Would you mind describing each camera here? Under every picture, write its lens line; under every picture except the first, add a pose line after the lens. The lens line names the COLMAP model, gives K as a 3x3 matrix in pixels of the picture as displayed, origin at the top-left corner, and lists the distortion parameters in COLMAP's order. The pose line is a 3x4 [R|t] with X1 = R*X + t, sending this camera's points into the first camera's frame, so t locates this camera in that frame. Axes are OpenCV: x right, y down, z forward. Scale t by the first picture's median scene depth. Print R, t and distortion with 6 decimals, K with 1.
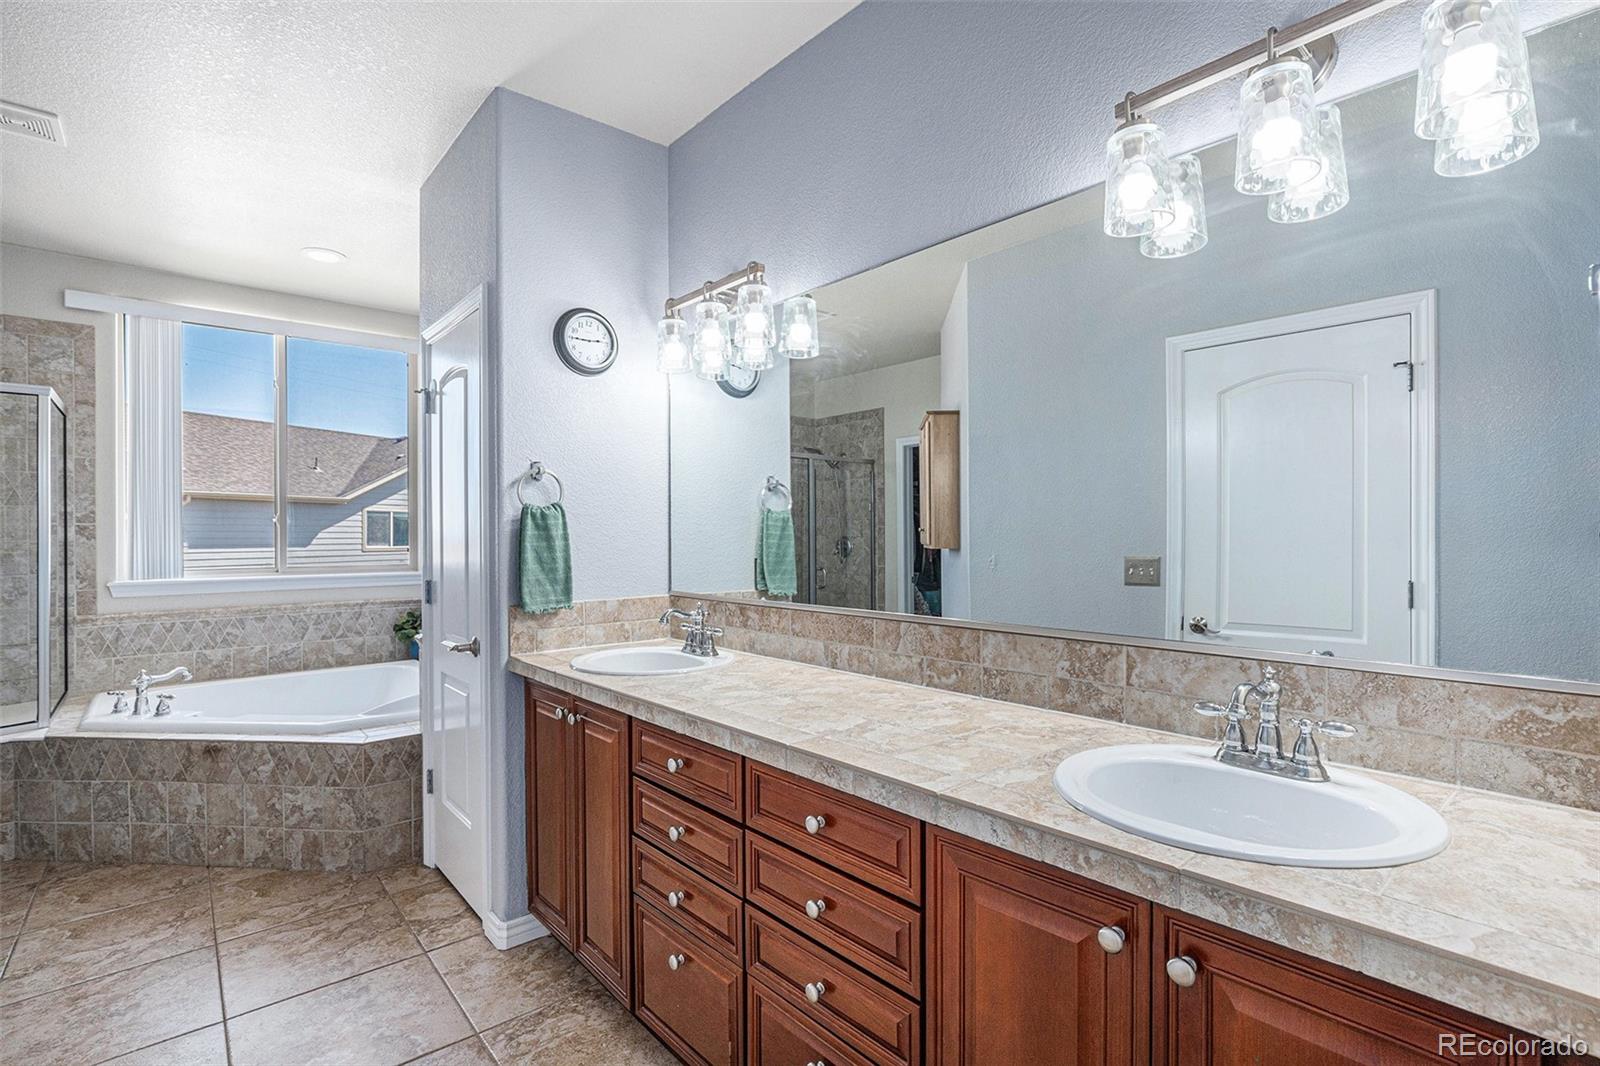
lens RADIAL K [[760.9, 0, 788.4], [0, 760.9, 525.6], [0, 0, 1]] dist [-0.014317, -0.000894]
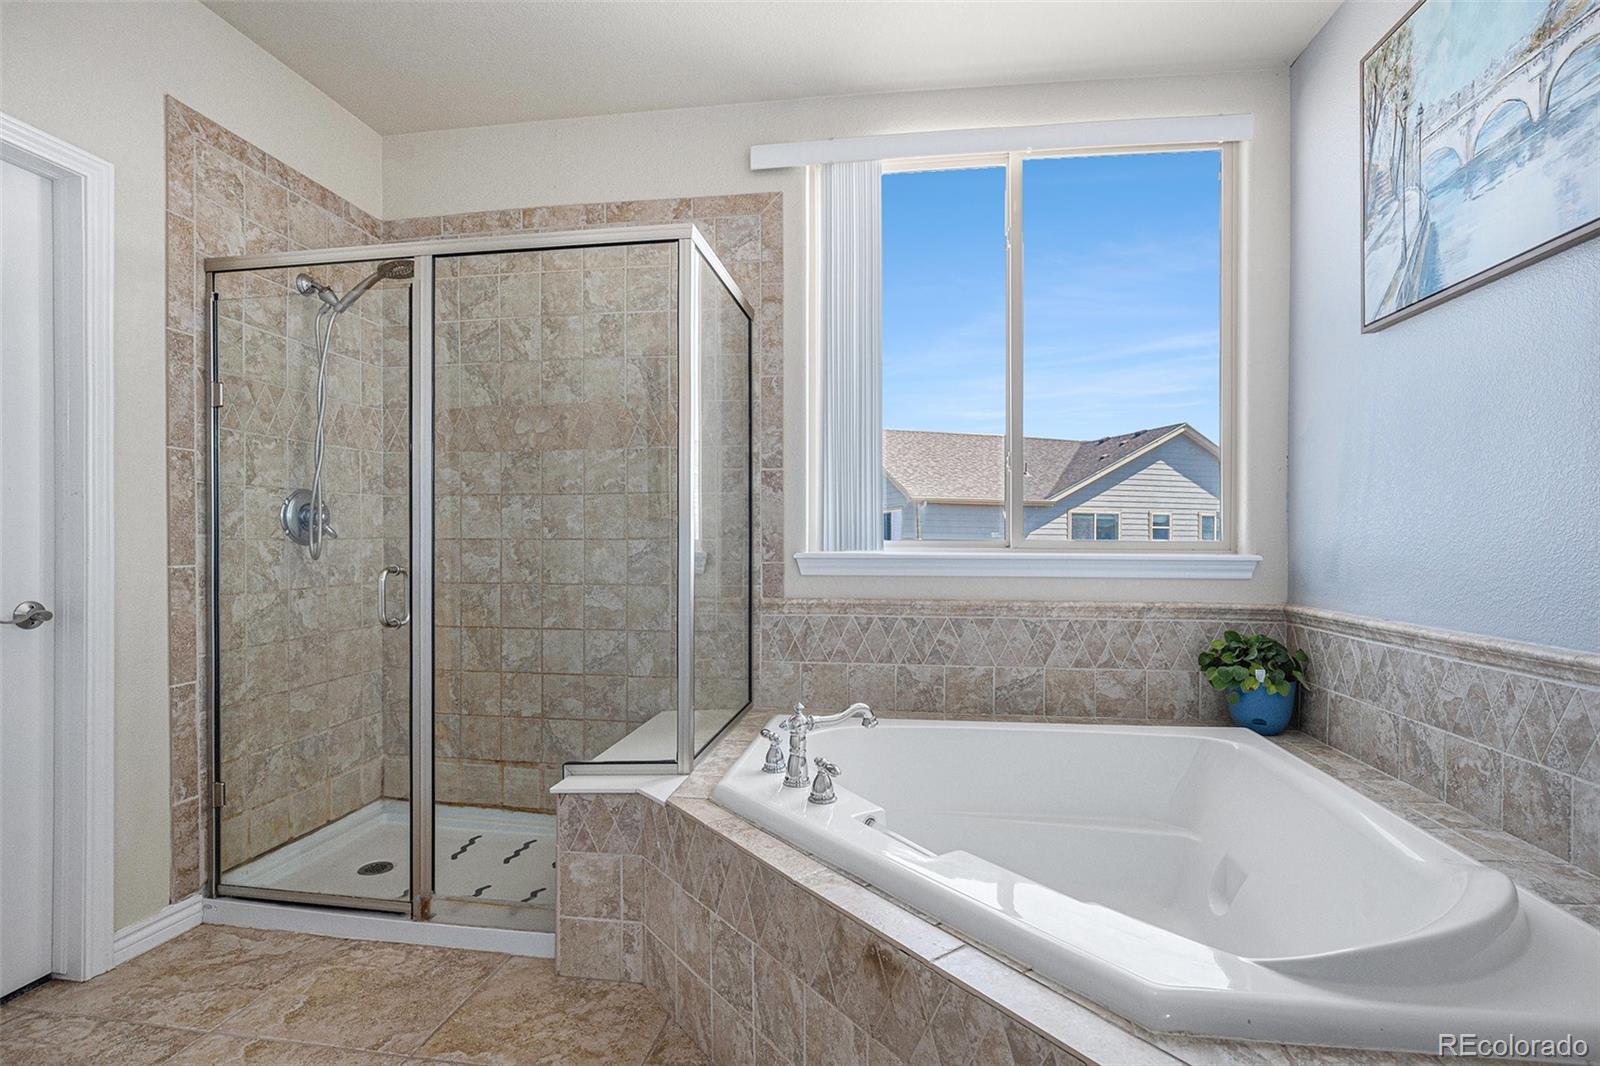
lens RADIAL K [[760.9, 0, 795.3], [0, 760.9, 537.0], [0, 0, 1]] dist [-0.014317, -0.000894]
pose [[0.661288, 0.003284, -0.750125, -0.376255], [0.000337, 0.999989, 0.004676, 0.057372], [0.750132, -0.003345, 0.661280, 0.532231]]
